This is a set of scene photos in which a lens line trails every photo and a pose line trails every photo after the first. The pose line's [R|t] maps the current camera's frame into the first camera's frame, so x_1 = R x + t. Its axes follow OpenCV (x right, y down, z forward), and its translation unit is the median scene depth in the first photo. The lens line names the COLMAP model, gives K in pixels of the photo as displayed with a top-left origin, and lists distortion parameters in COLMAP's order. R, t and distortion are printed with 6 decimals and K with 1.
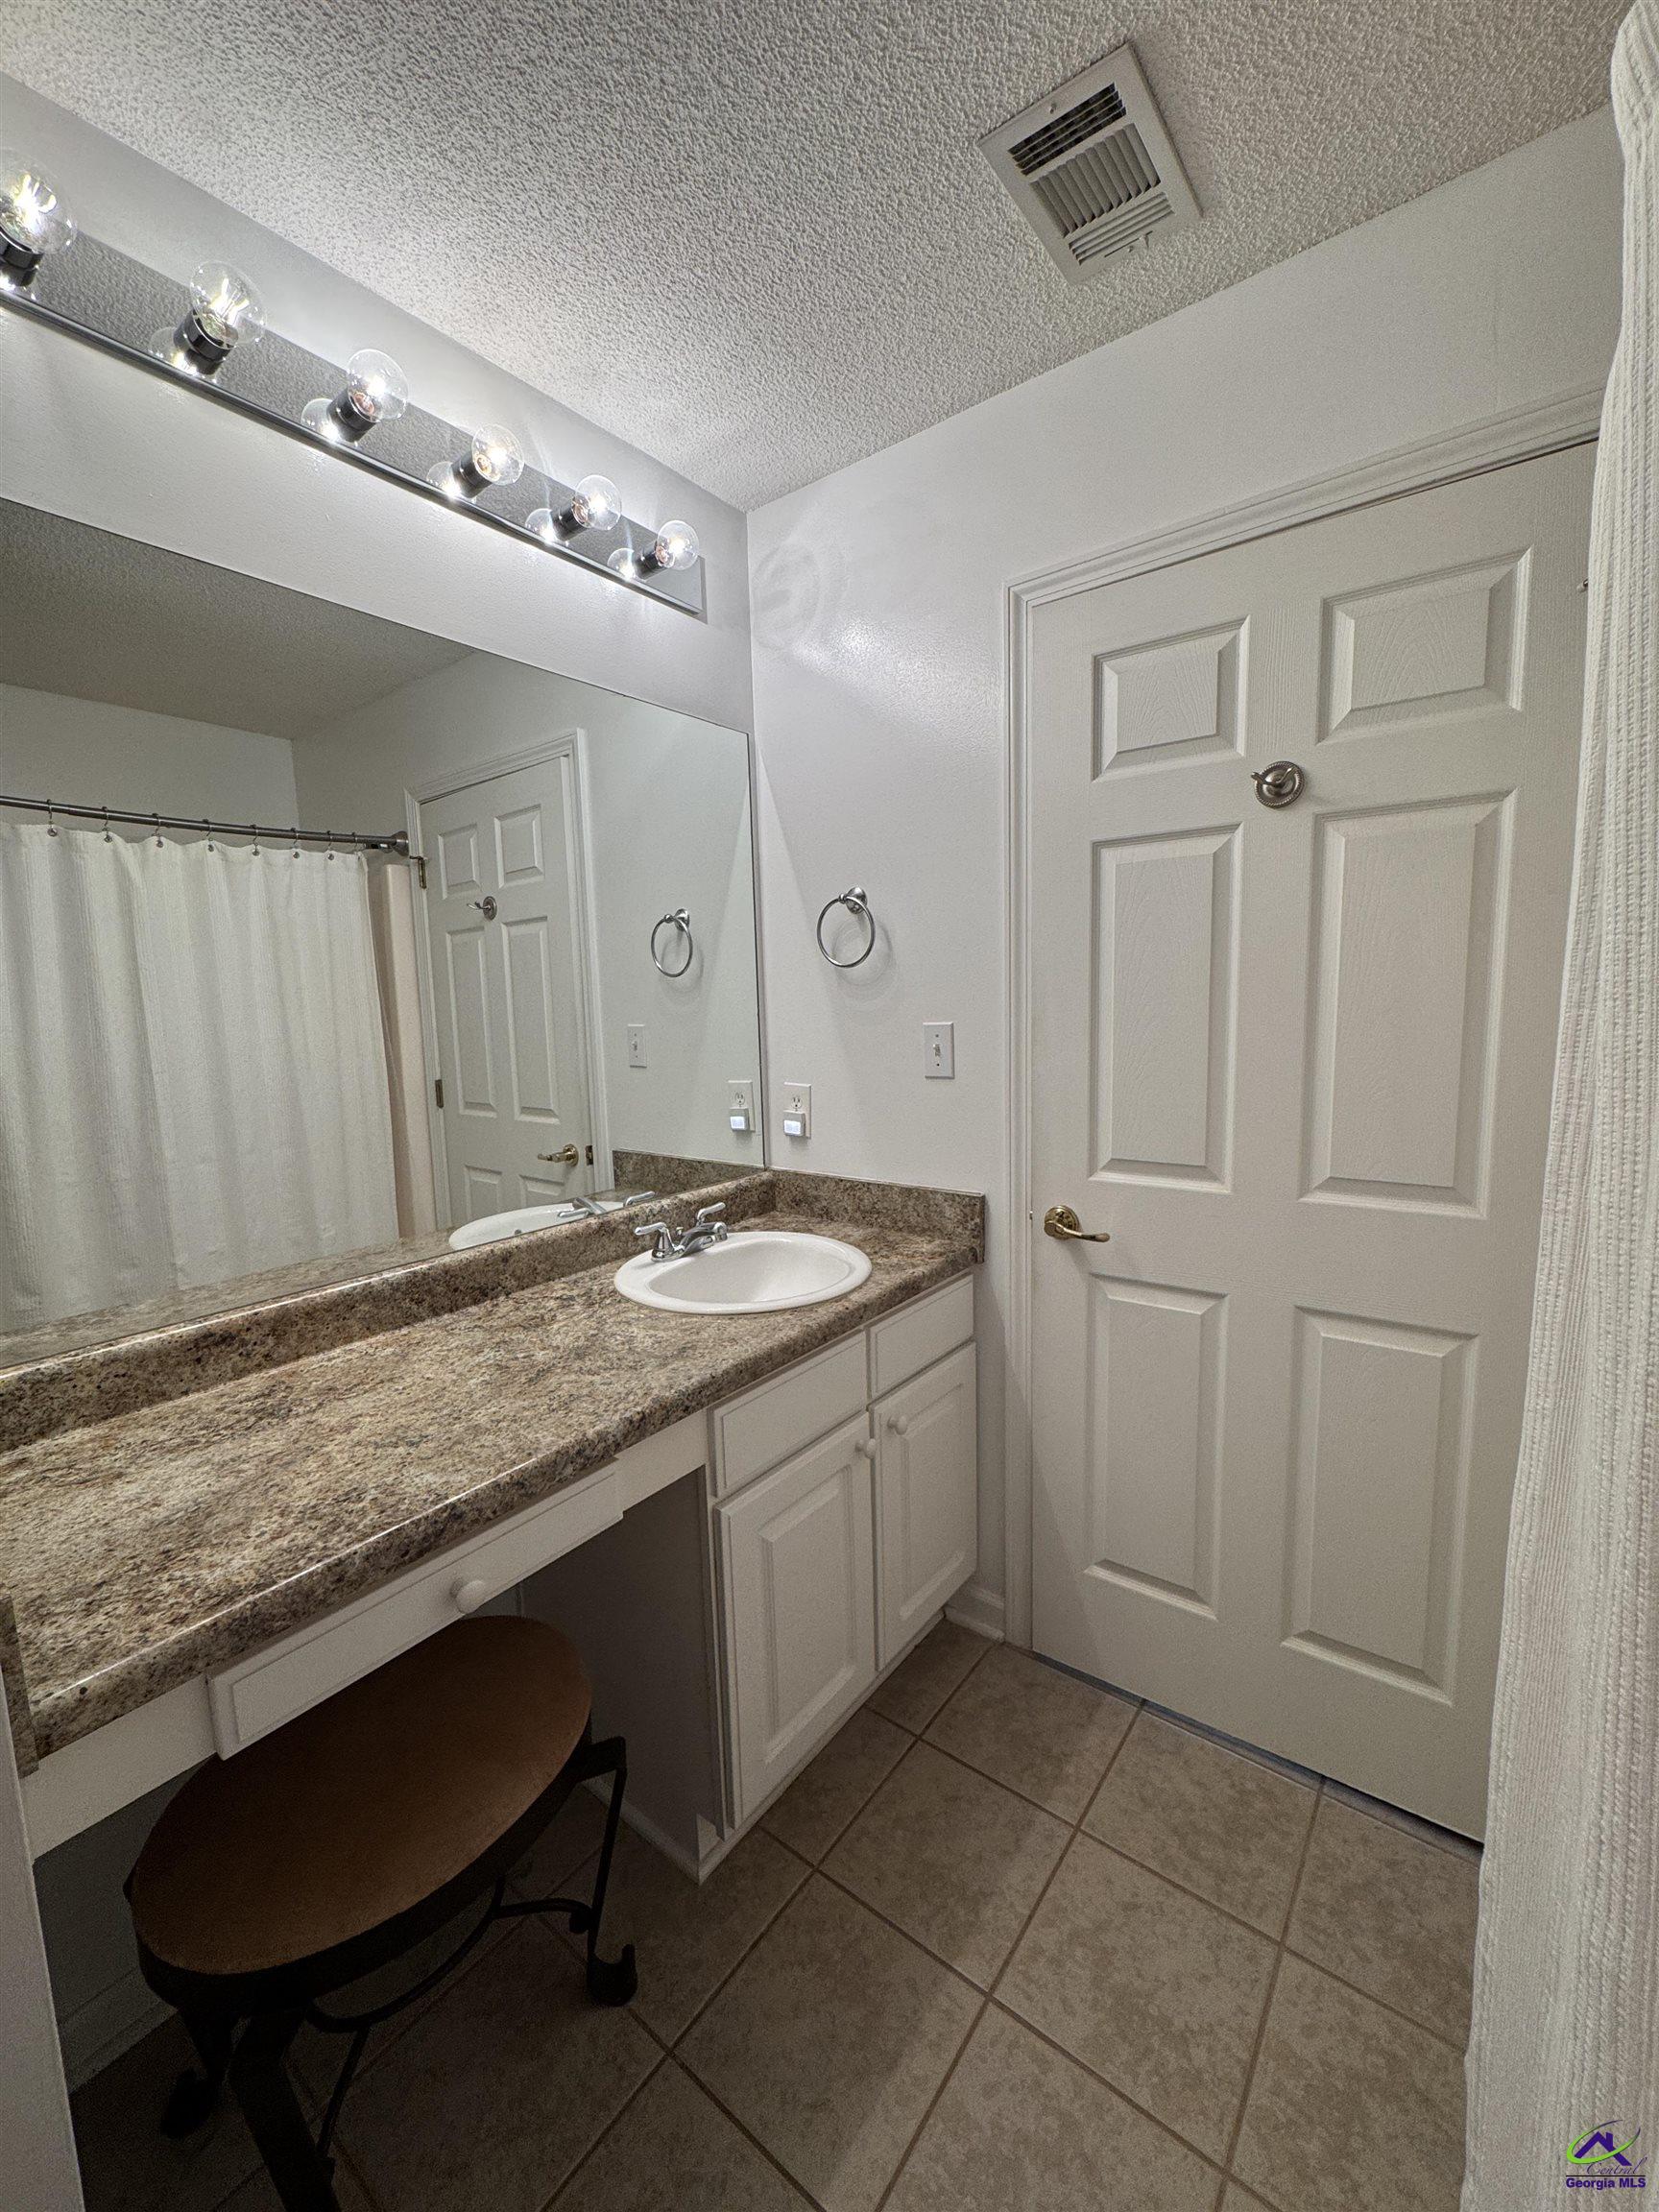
lens RADIAL K [[885.2, 0, 829.5], [0, 885.2, 1106.0], [0, 0, 1]] dist [-0.002713, 0.000318]
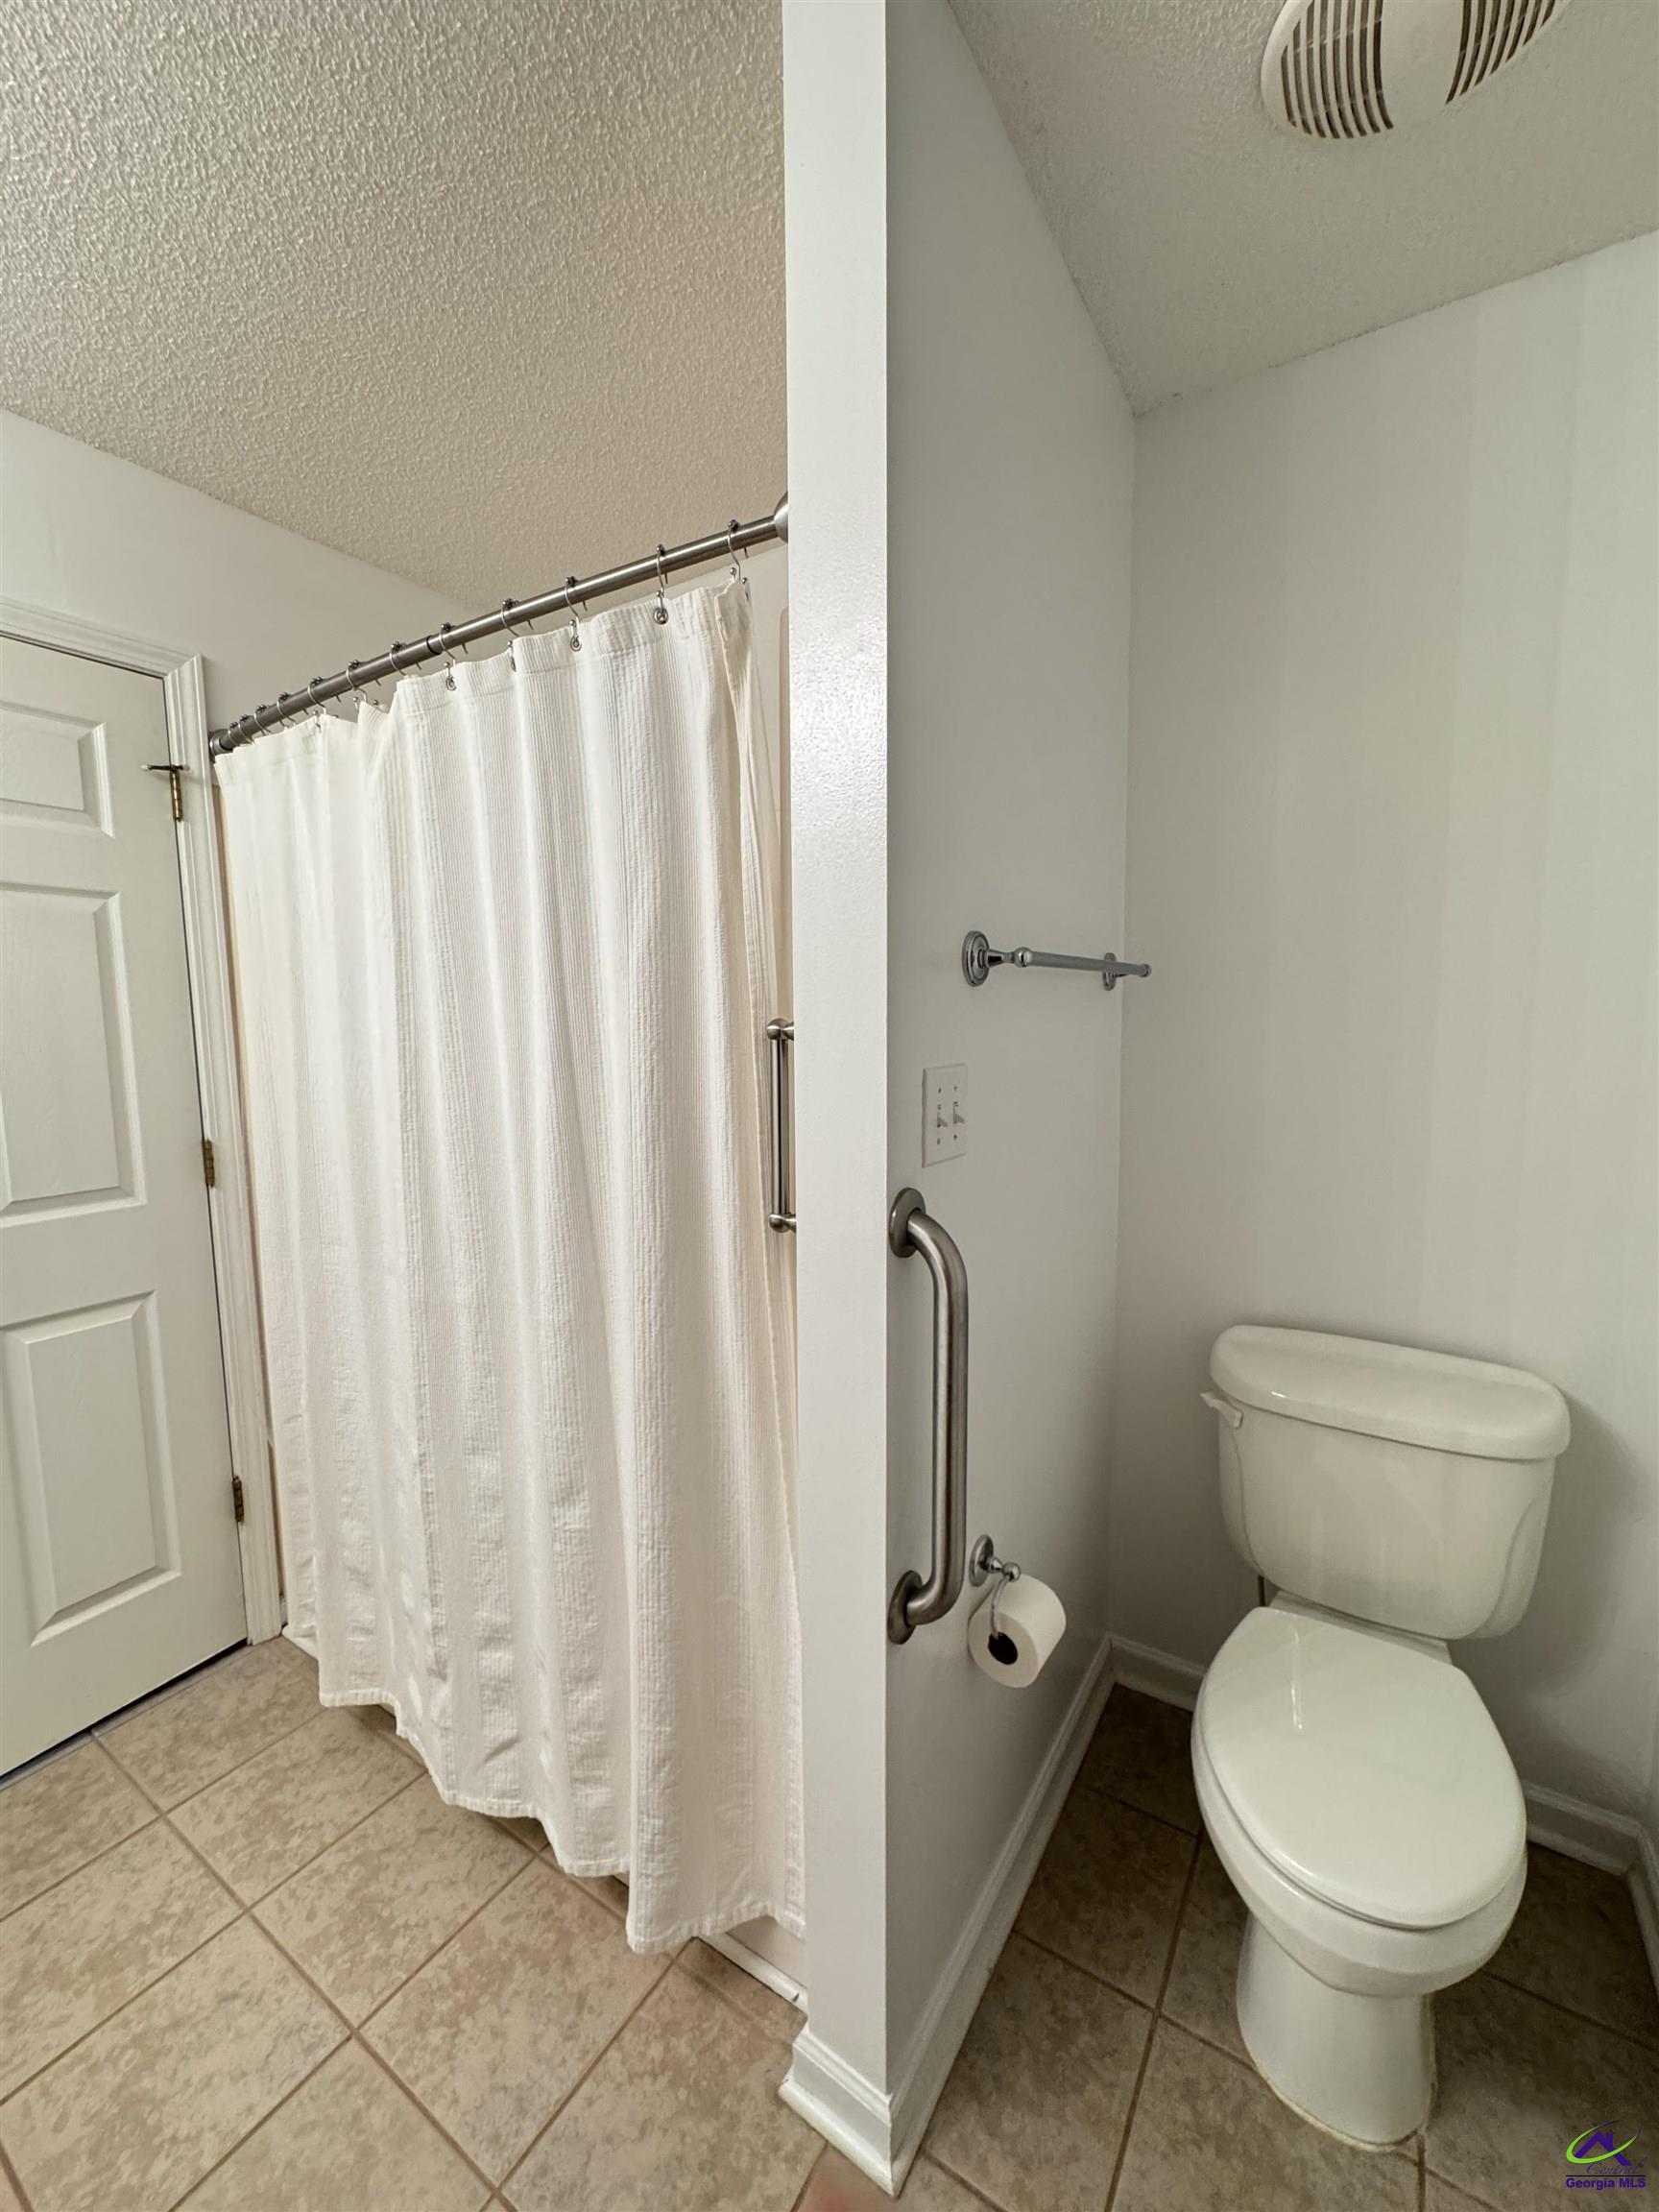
lens RADIAL K [[885.2, 0, 829.5], [0, 885.2, 1106.0], [0, 0, 1]] dist [-0.002713, 0.000318]
pose [[-0.083180, -0.076160, 0.993620, -0.677523], [0.133563, 0.987227, 0.086851, 0.001638], [-0.987543, 0.139935, -0.071946, 0.039525]]
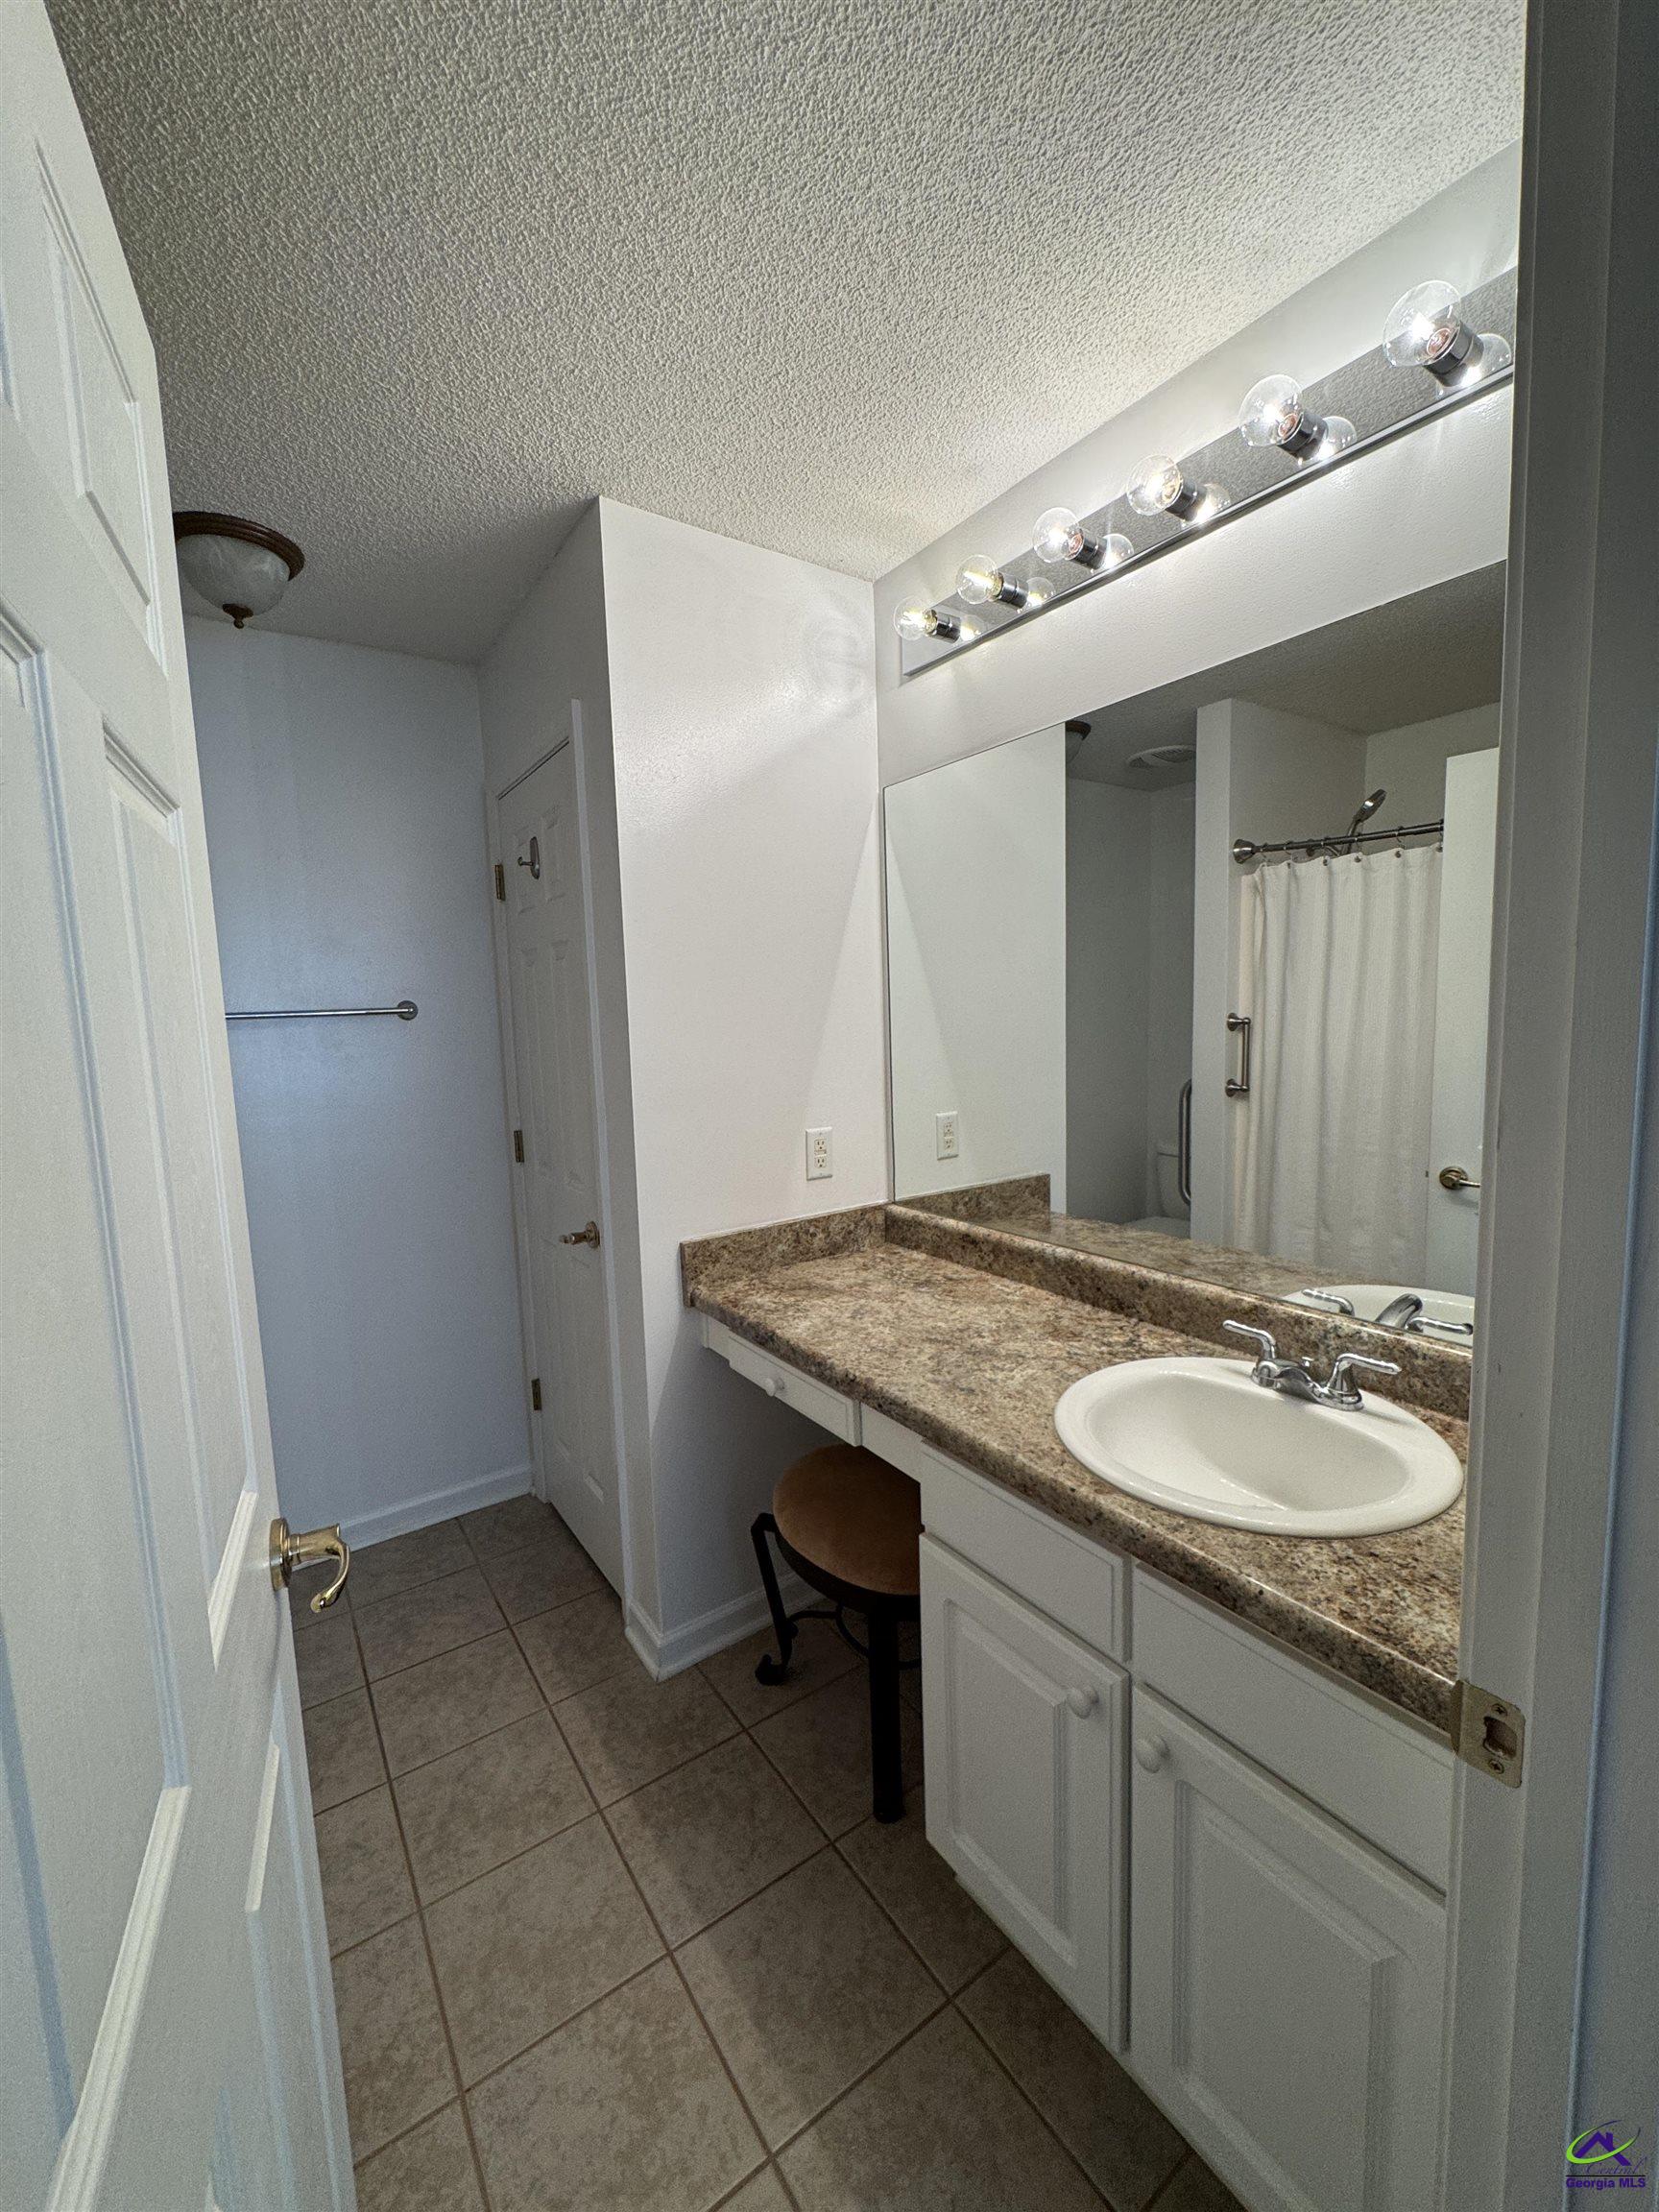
lens RADIAL K [[885.2, 0, 829.5], [0, 885.2, 1106.0], [0, 0, 1]] dist [-0.002713, 0.000318]
pose [[-0.301907, 0.139297, -0.943106, 0.814662], [-0.071805, 0.983135, 0.168195, -0.214255], [0.950629, 0.118499, -0.286814, 1.104904]]
